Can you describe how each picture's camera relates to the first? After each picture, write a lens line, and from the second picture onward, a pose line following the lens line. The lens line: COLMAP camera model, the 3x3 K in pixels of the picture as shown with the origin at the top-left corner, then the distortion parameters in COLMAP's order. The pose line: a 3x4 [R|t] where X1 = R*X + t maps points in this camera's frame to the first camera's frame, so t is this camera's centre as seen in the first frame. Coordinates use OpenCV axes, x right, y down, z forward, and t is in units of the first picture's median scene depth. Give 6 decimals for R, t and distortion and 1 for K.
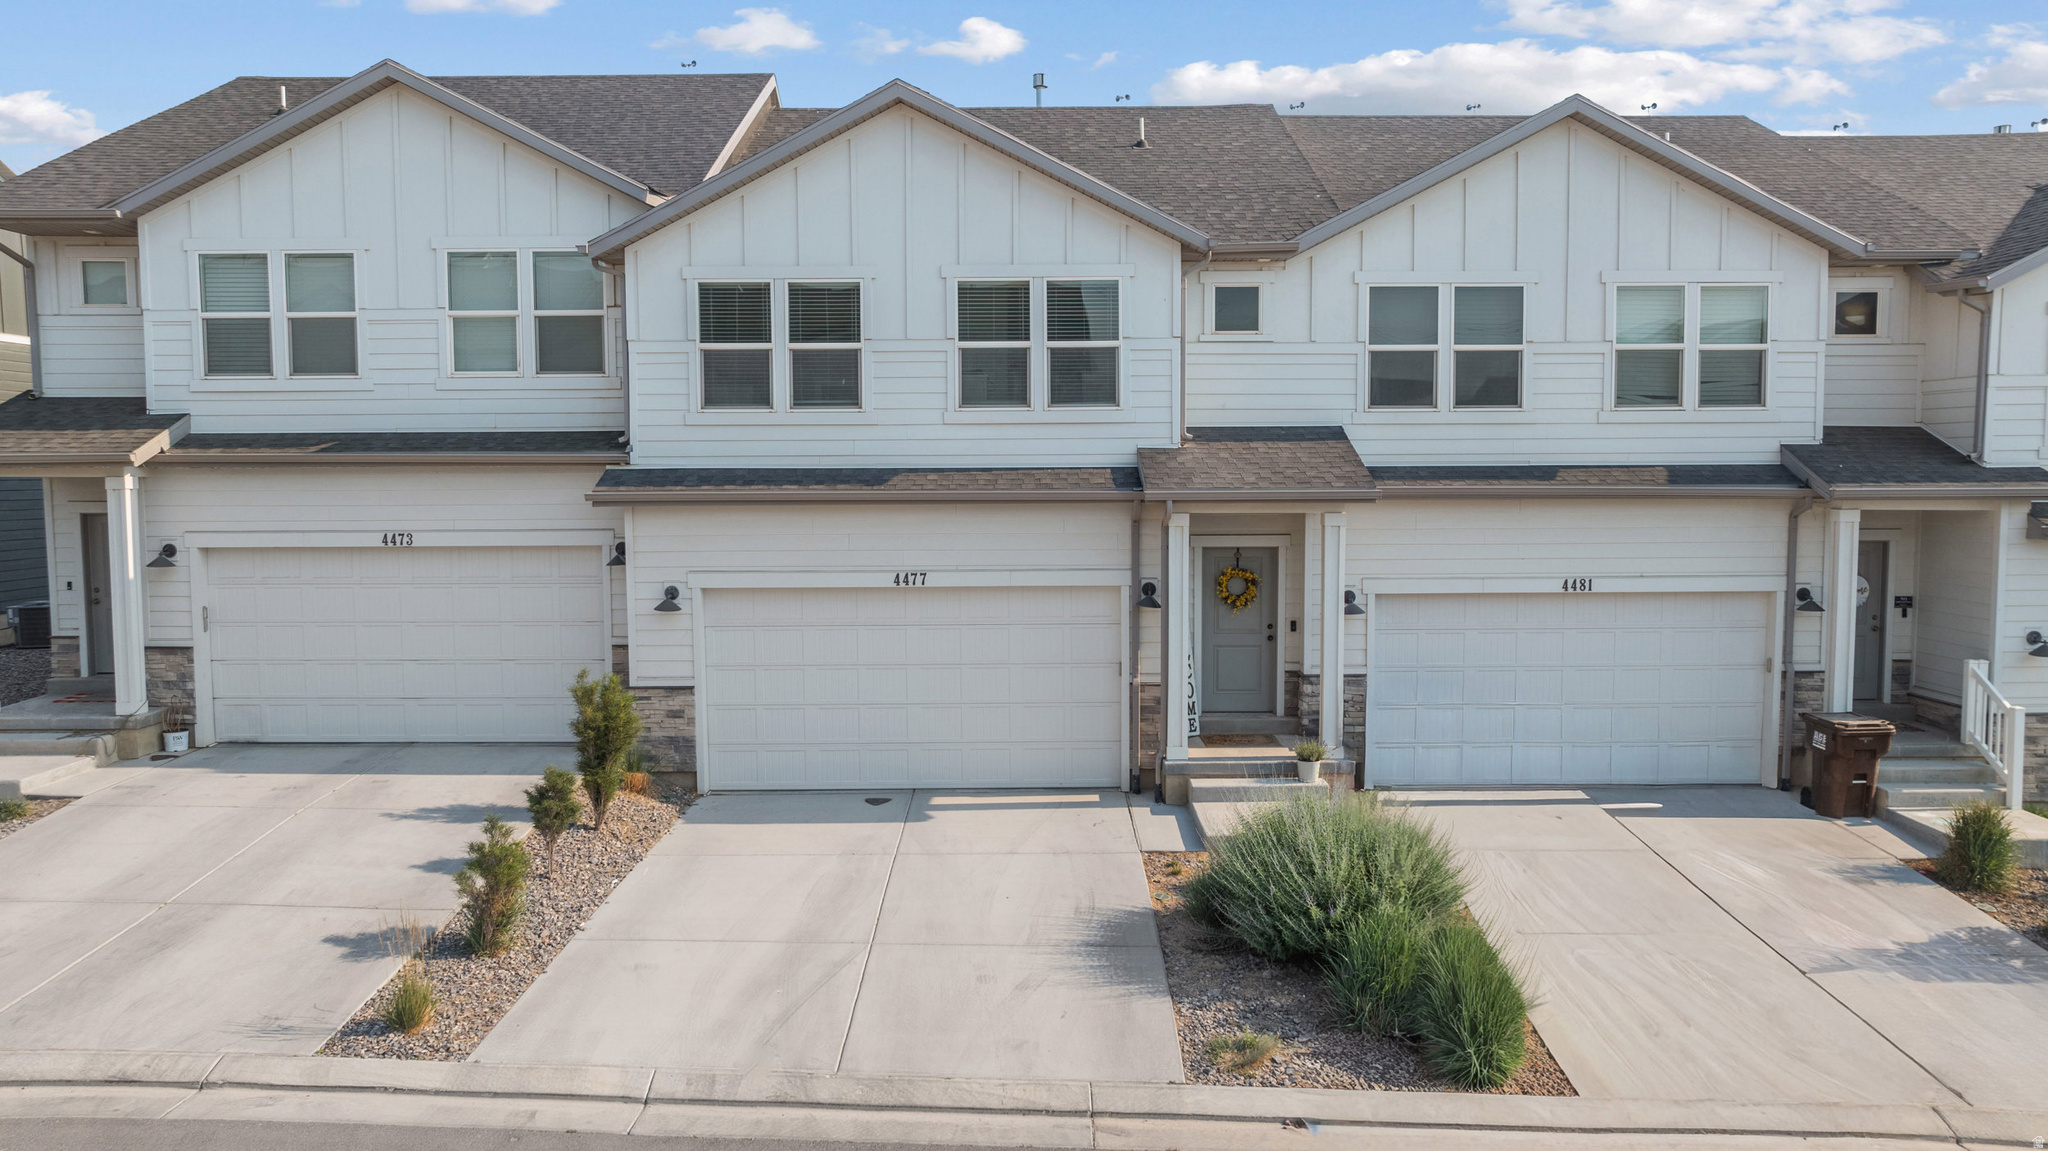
lens RADIAL K [[1436.5, 0, 1011.8], [0, 1436.5, 573.2], [0, 0, 1]] dist [-0.025379, 0.019095]
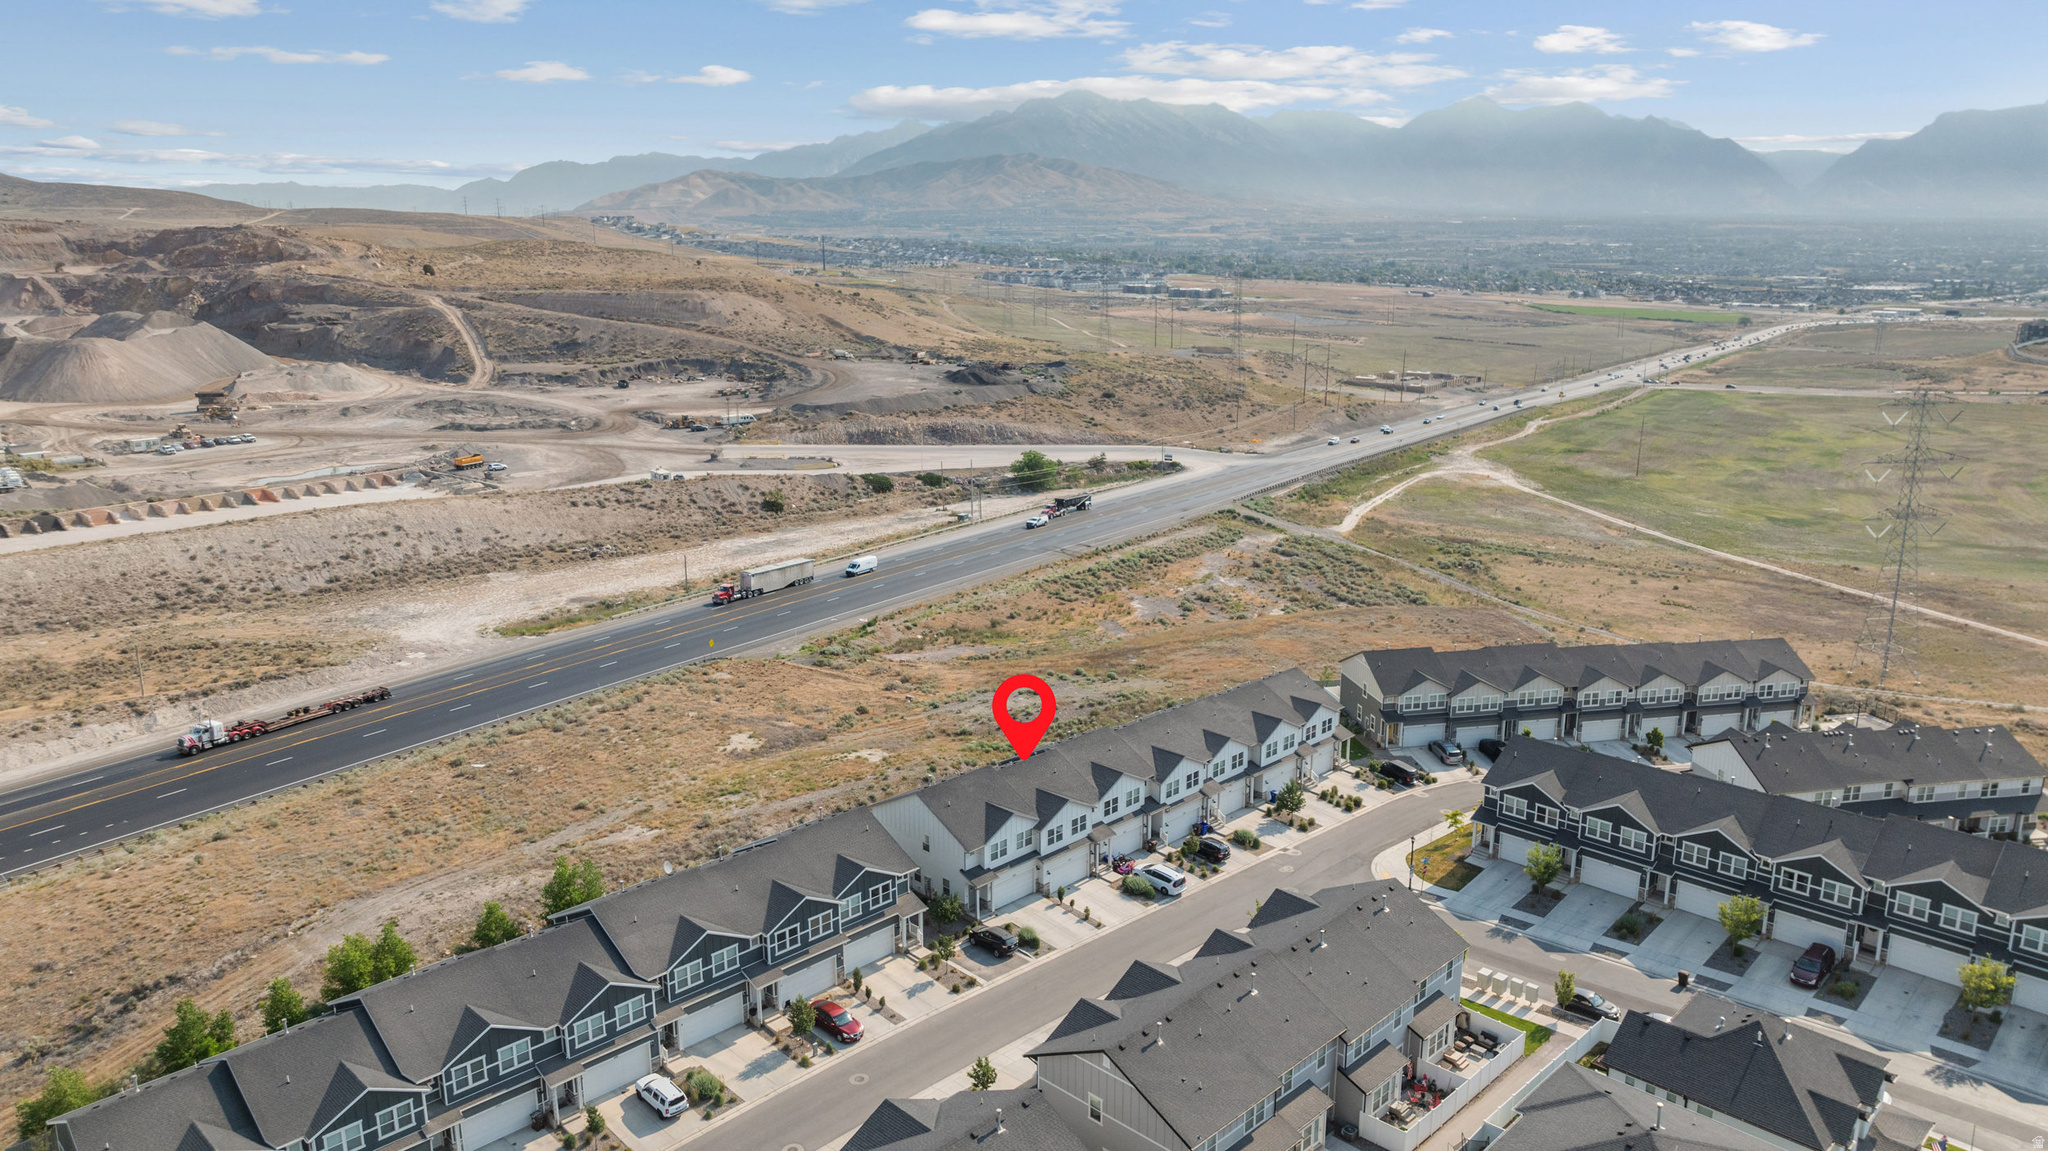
lens RADIAL K [[1436.5, 0, 1027.0], [0, 1436.5, 566.0], [0, 0, 1]] dist [-0.025379, 0.019095]
pose [[0.709461, -0.166830, 0.684714, -5.075902], [0.050007, 0.981045, 0.187215, -2.898056], [-0.702968, -0.098581, 0.704356, -3.958946]]
